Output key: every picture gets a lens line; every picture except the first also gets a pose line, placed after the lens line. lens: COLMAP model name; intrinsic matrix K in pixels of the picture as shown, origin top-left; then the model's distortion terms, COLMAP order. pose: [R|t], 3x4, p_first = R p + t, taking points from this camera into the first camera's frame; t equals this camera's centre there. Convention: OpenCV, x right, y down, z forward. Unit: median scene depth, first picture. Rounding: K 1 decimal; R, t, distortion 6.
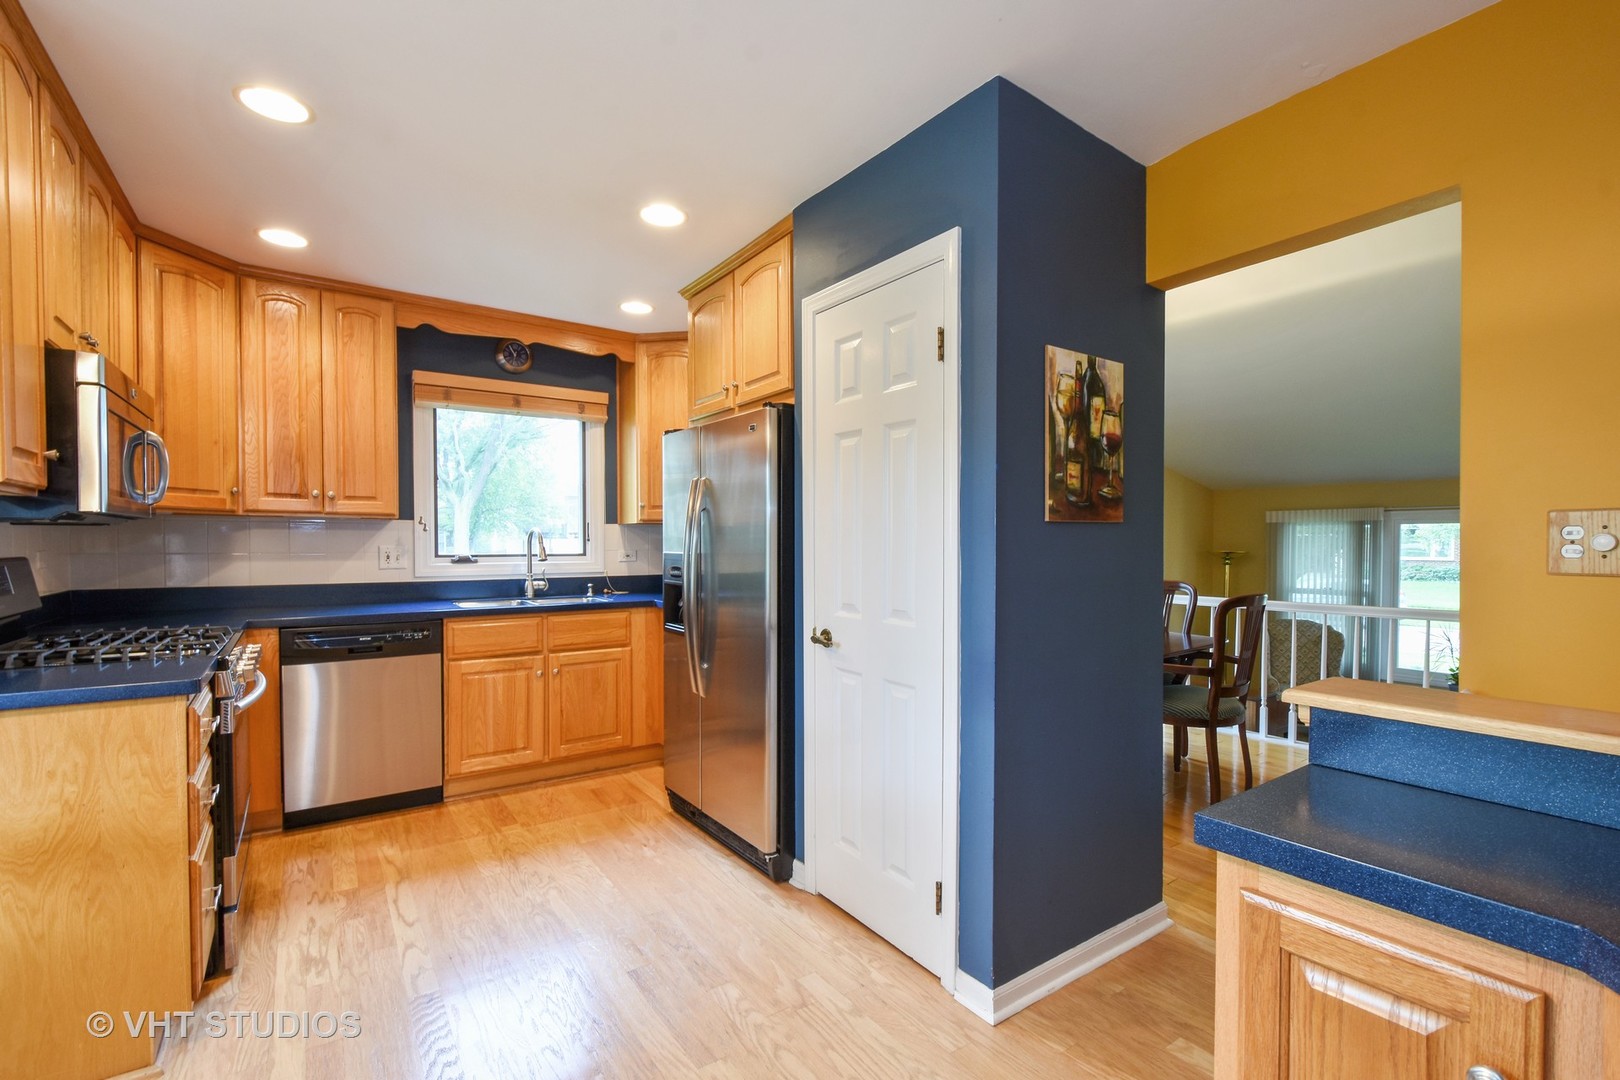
lens RADIAL K [[722.2, 0, 808.0], [0, 722.2, 550.3], [0, 0, 1]] dist [0.011196, -0.008244]
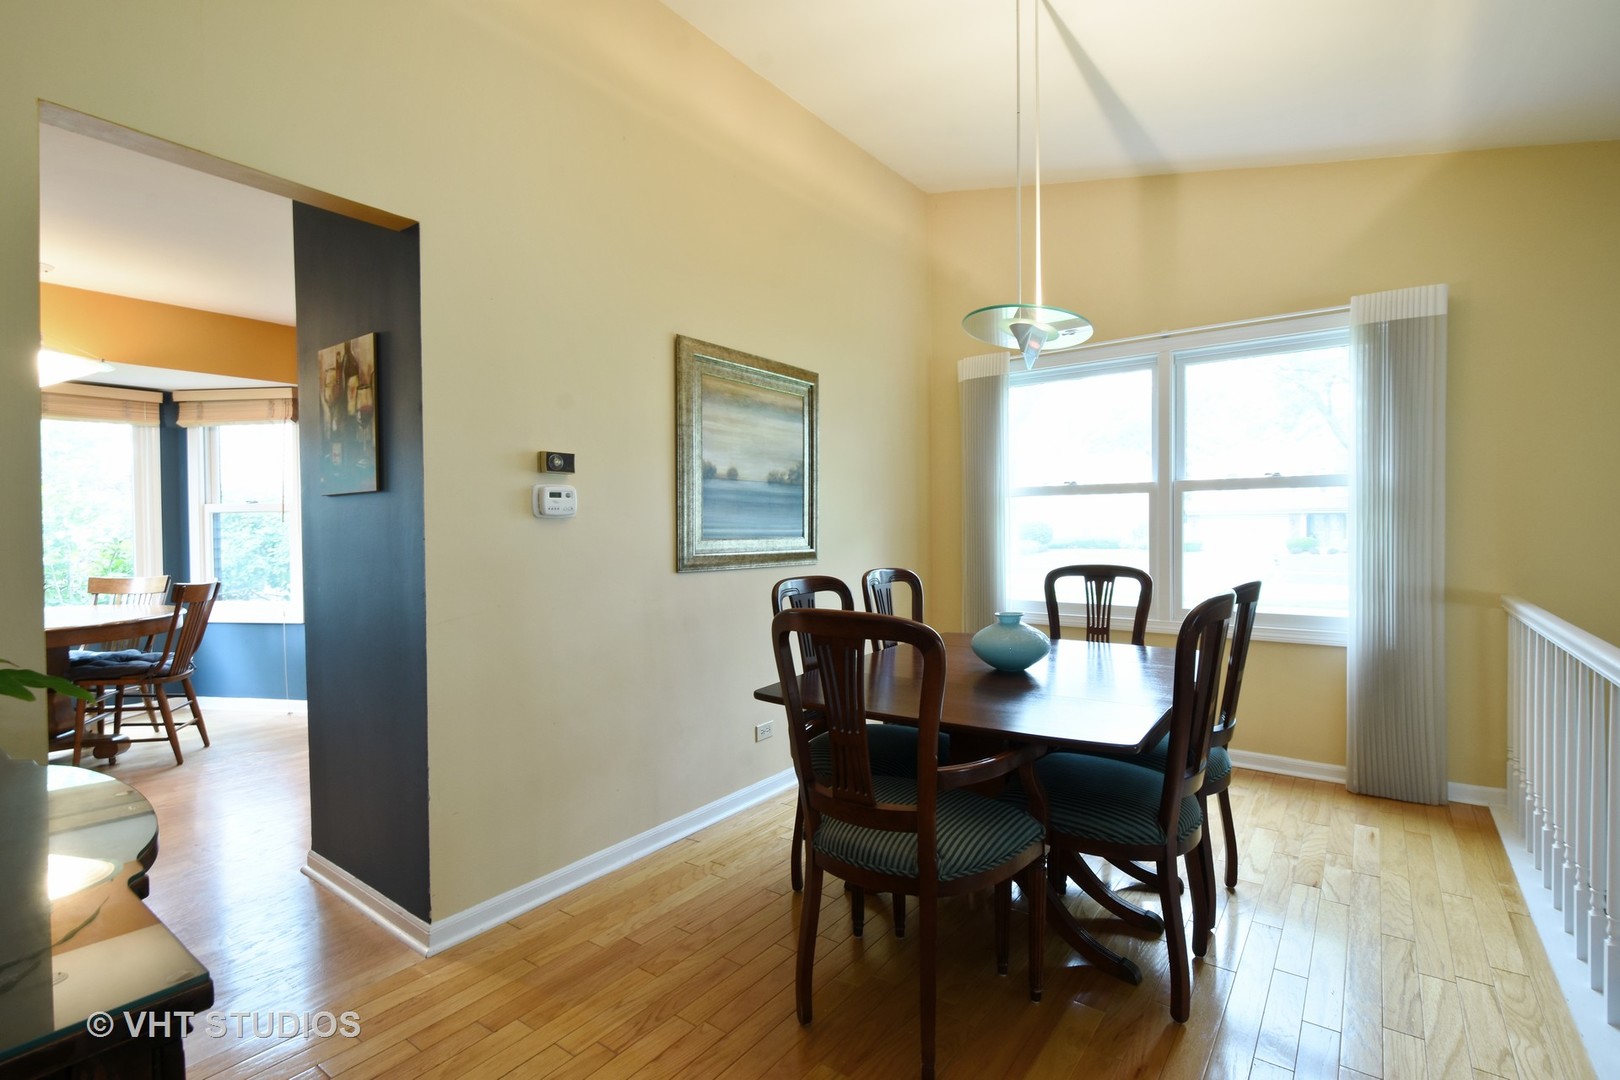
lens RADIAL K [[753.7, 0, 810.0], [0, 753.7, 540.0], [0, 0, 1]] dist [-0.002748, -0.000637]
pose [[0.315573, 0.013150, -0.948810, 1.046546], [-0.006512, 0.999910, 0.011692, 0.007995], [0.948879, 0.002489, 0.315631, 0.807061]]
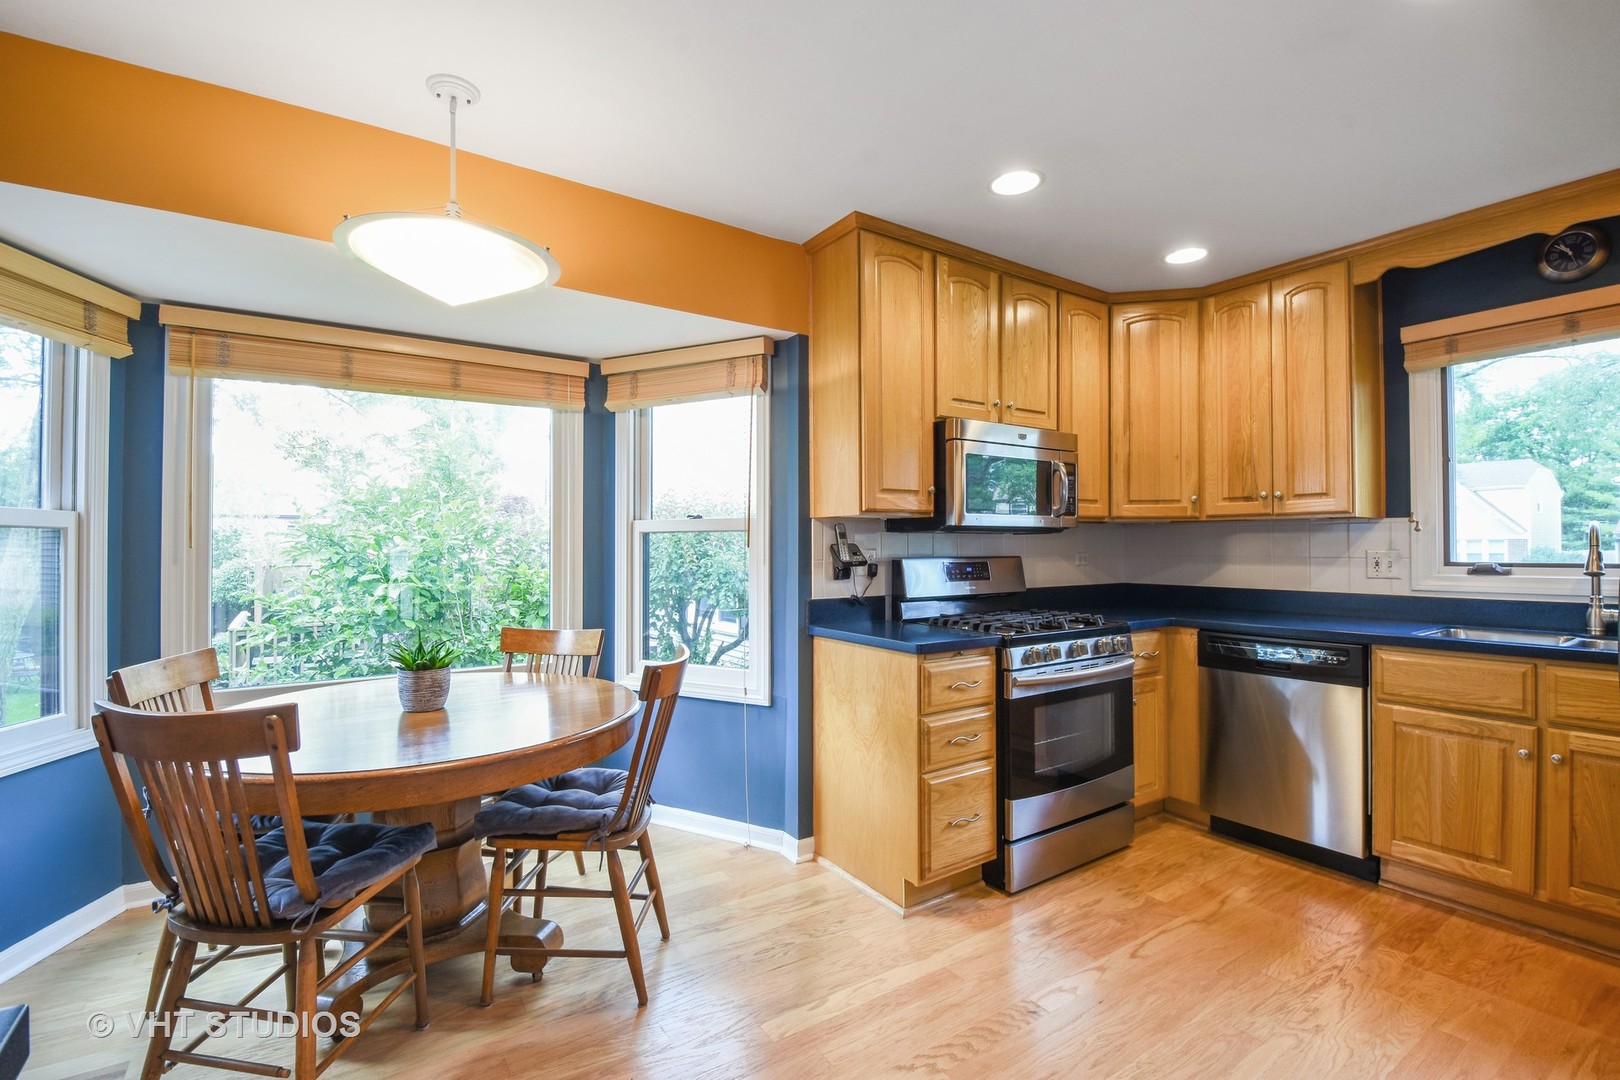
lens RADIAL K [[722.9, 0, 812.7], [0, 722.9, 533.0], [0, 0, 1]] dist [-0.000011, -0.011643]
pose [[-0.009854, -0.021317, -0.999724, 0.269445], [-0.010590, 0.999719, -0.021213, -0.001590], [0.999895, 0.010378, -0.010077, 0.406548]]
